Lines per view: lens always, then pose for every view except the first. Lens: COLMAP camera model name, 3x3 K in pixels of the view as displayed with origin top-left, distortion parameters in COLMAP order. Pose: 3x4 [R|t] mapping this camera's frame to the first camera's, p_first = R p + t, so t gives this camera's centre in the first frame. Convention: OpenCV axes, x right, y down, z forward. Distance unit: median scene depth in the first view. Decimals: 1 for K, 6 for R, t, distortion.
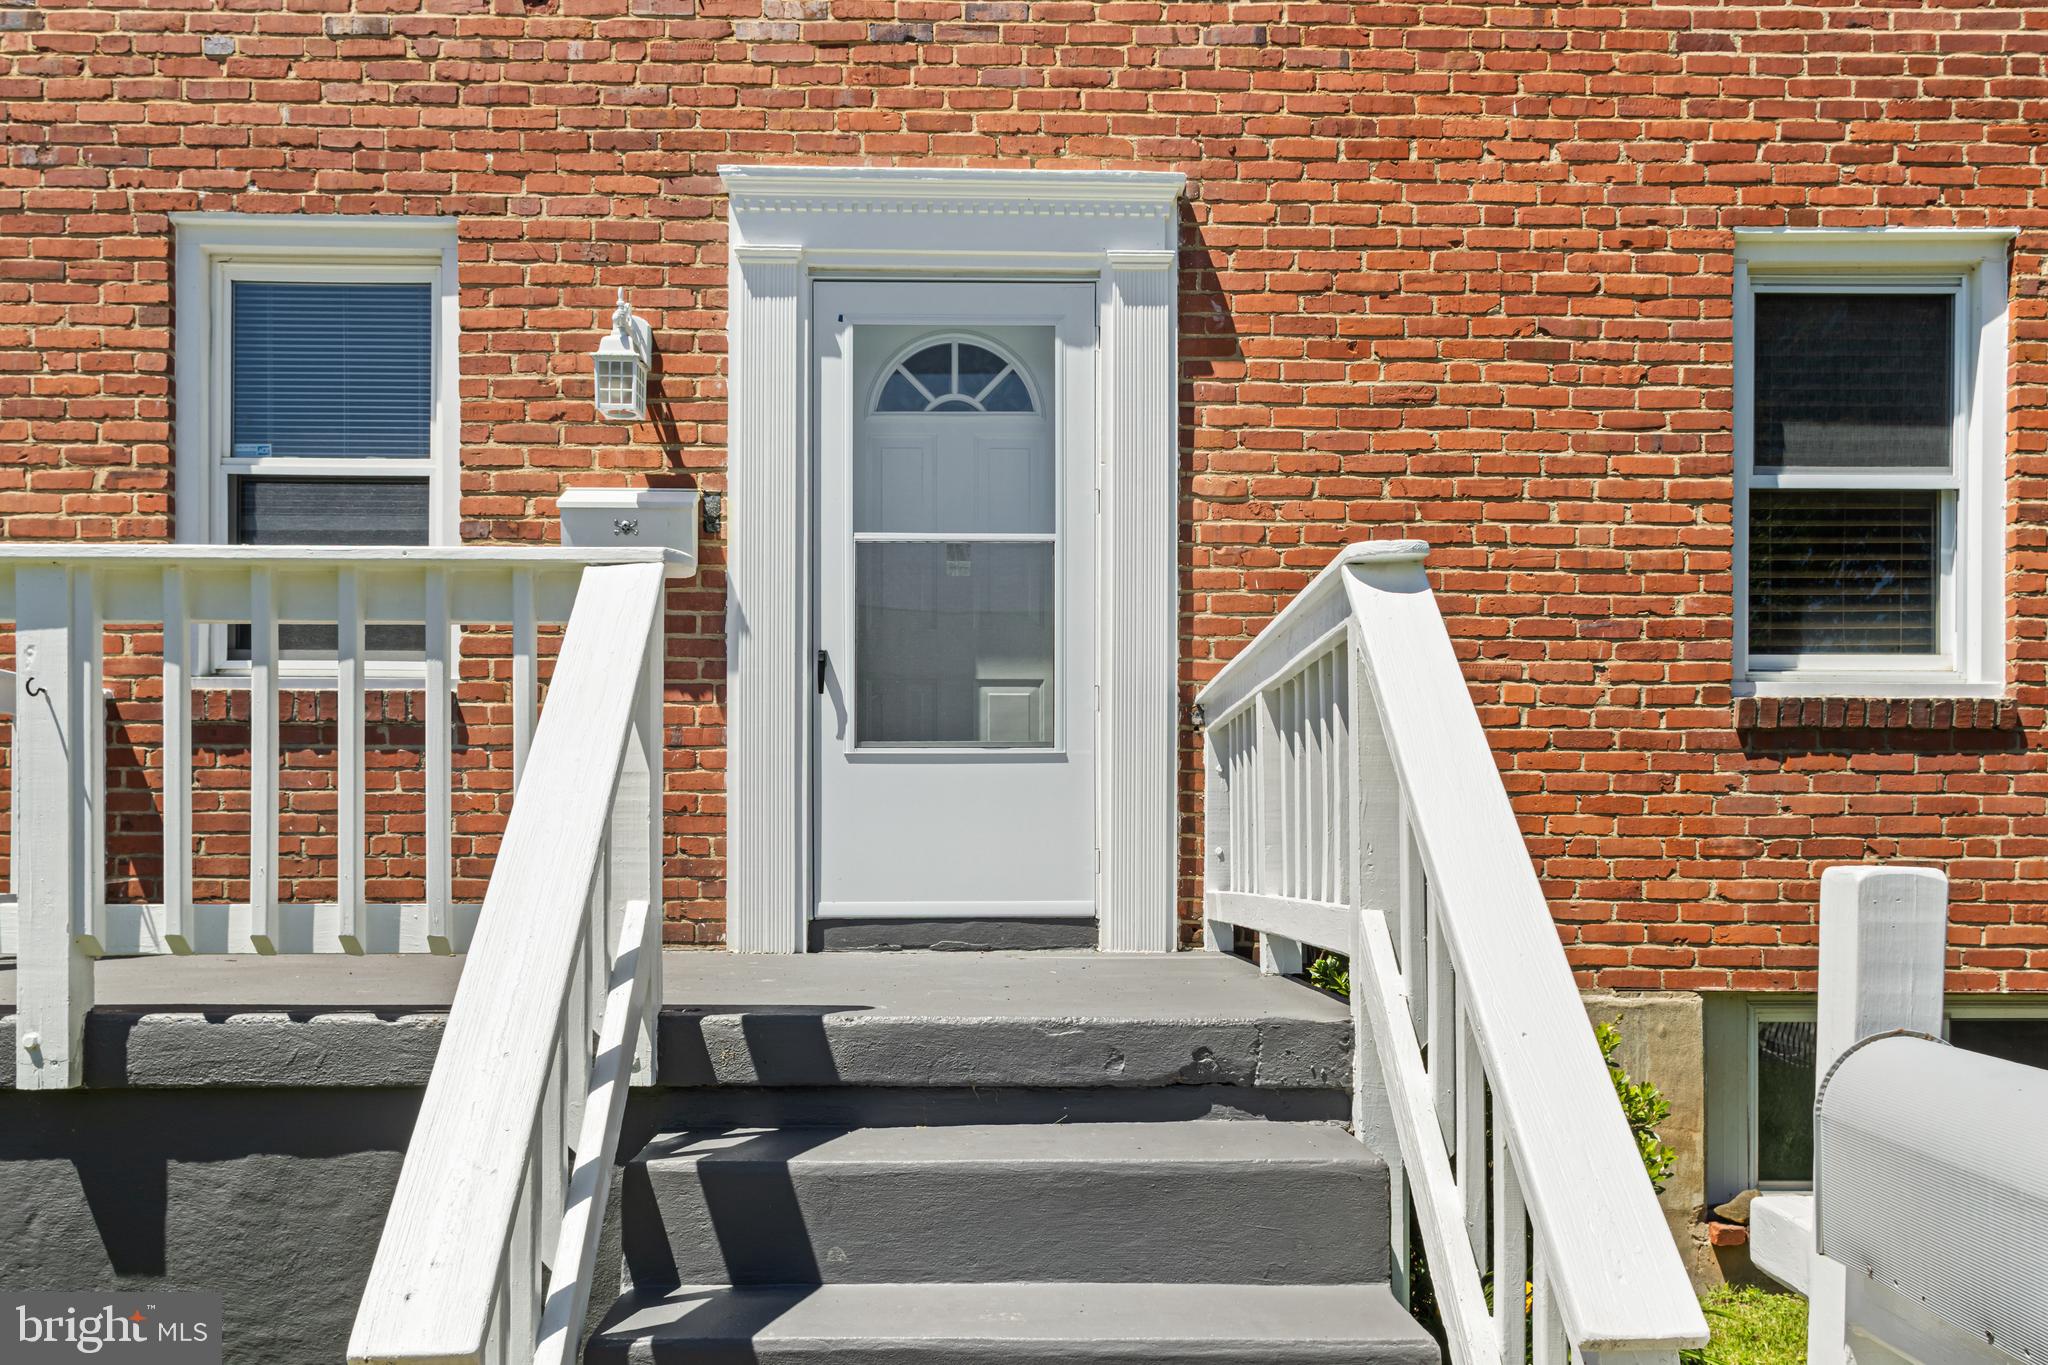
lens RADIAL K [[1607.4, 0, 1025.8], [0, 1607.4, 915.9], [0, 0, 1]] dist [-0.005674, 0.012149]
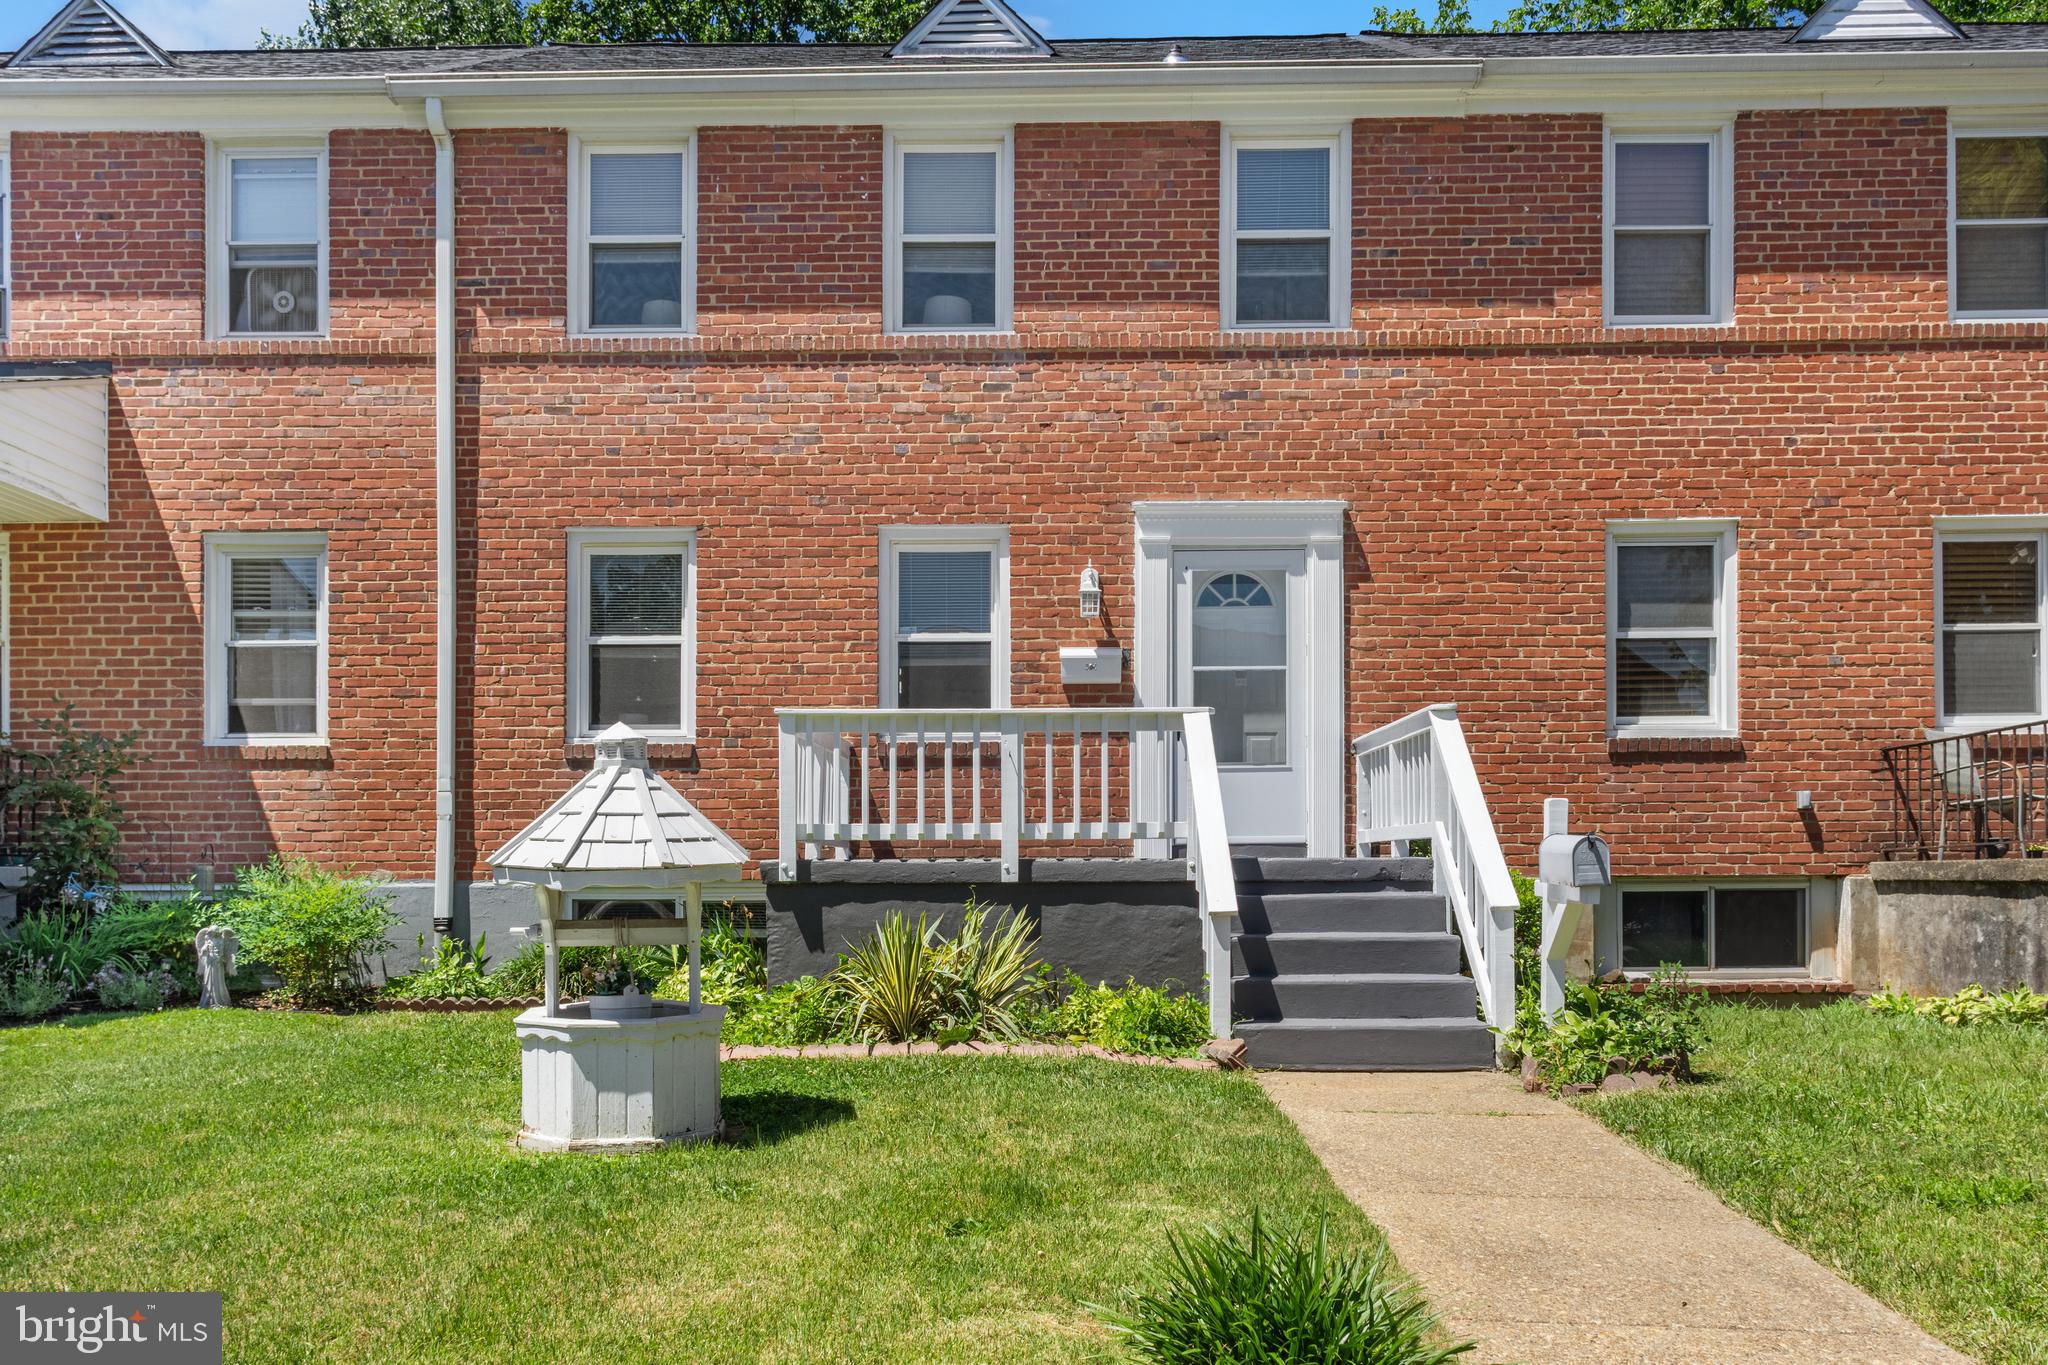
lens RADIAL K [[1634.9, 0, 986.4], [0, 1634.9, 909.6], [0, 0, 1]] dist [0.002158, 0.006510]
pose [[0.998790, -0.005618, -0.048857, -0.279616], [0.005456, 0.999979, -0.003447, 0.095771], [0.048876, 0.003177, 0.998800, -1.217686]]
